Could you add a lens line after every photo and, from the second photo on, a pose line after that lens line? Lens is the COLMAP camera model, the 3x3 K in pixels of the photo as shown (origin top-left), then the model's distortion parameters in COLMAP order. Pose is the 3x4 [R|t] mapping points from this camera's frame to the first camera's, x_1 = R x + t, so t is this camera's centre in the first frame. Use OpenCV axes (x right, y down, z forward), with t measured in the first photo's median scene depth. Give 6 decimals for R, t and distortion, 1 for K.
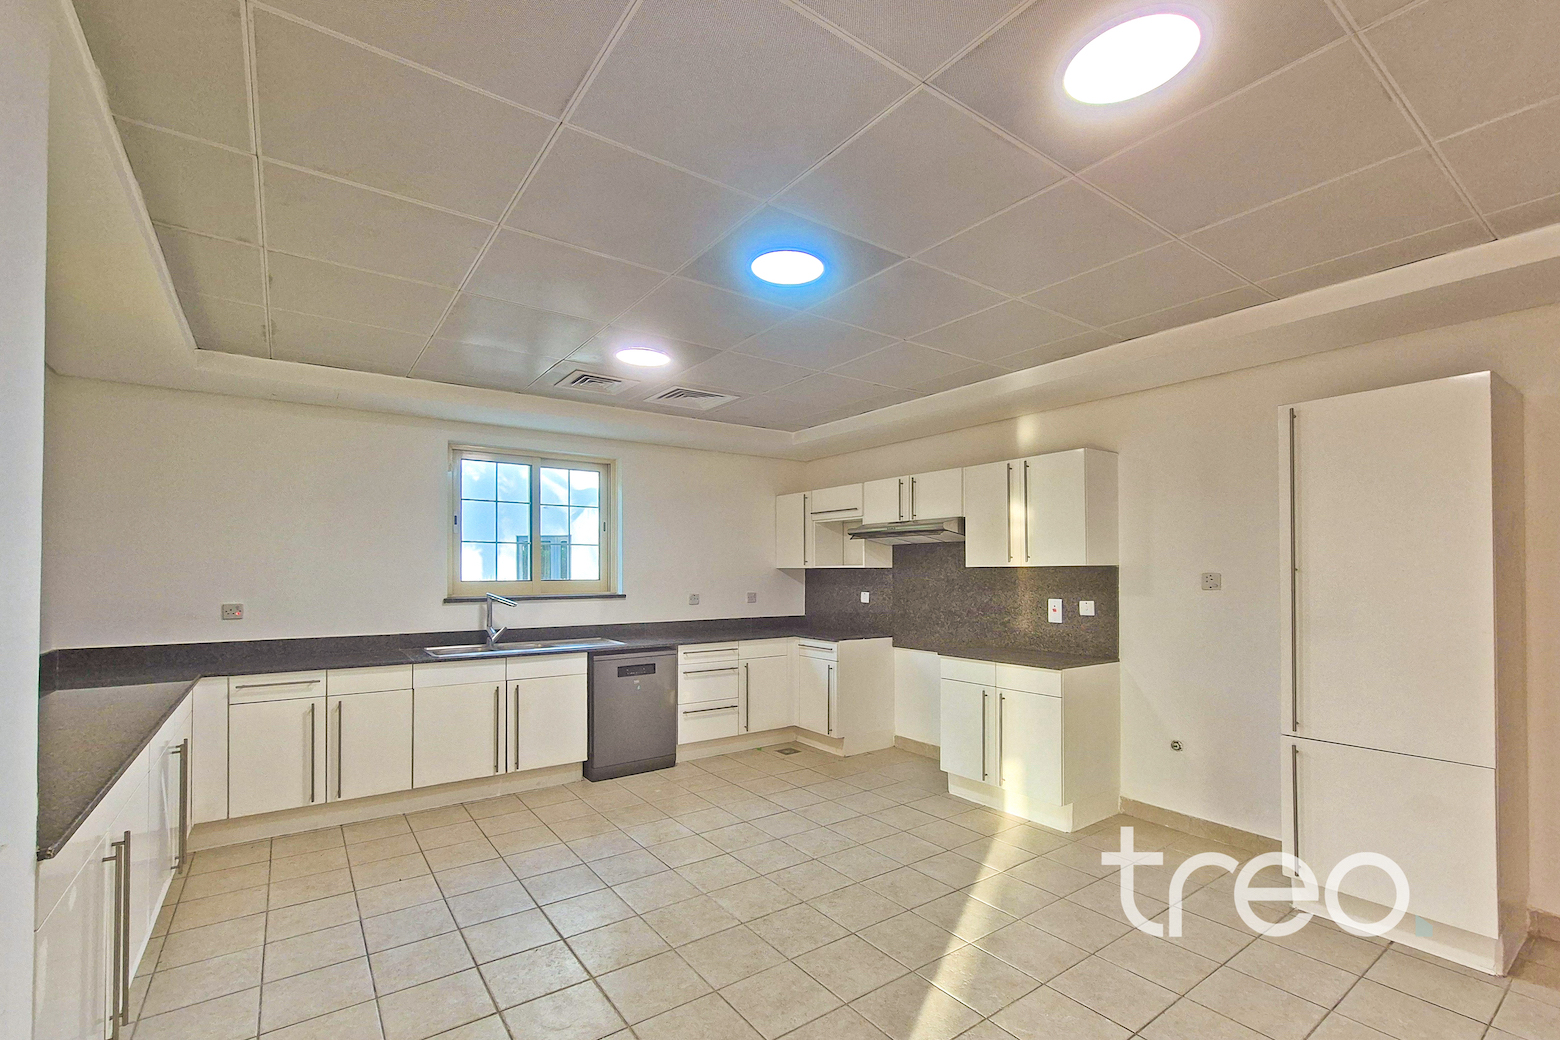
lens RADIAL K [[655.0, 0, 762.3], [0, 655.0, 544.6], [0, 0, 1]] dist [-0.000801, -0.000036]
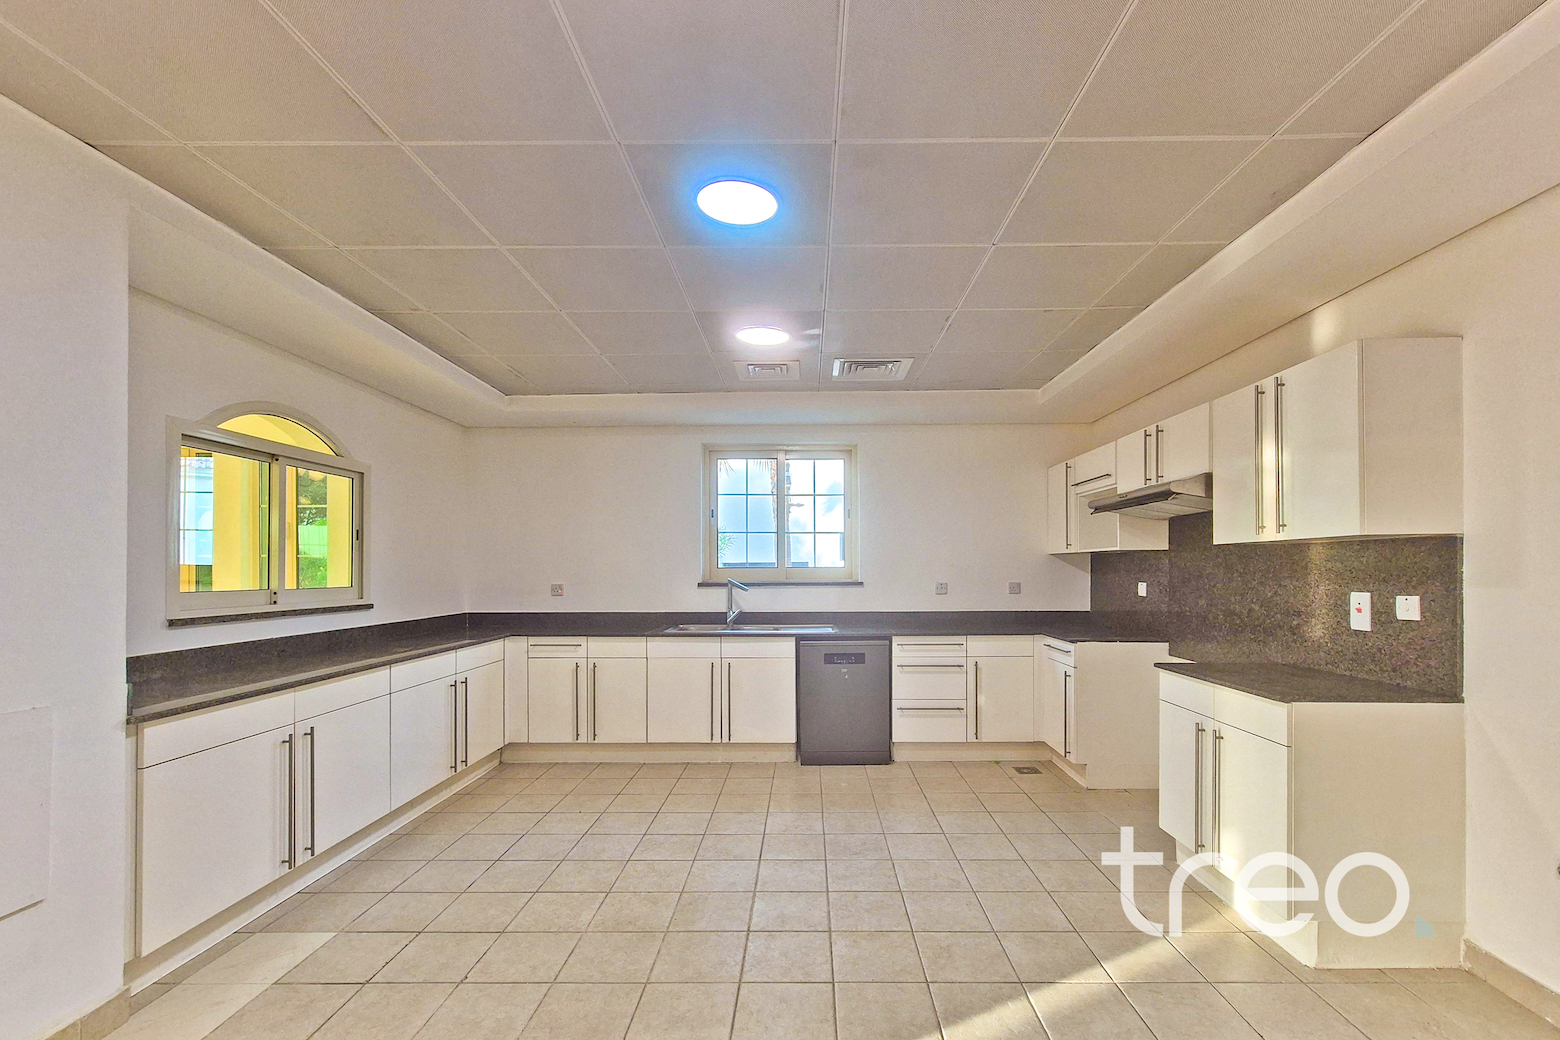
lens RADIAL K [[655.0, 0, 762.3], [0, 655.0, 544.6], [0, 0, 1]] dist [-0.000801, -0.000036]
pose [[0.822157, -0.020495, -0.568891, 0.263276], [0.026718, 0.999640, 0.002600, 0.016621], [0.568633, -0.017337, 0.822409, 0.132351]]
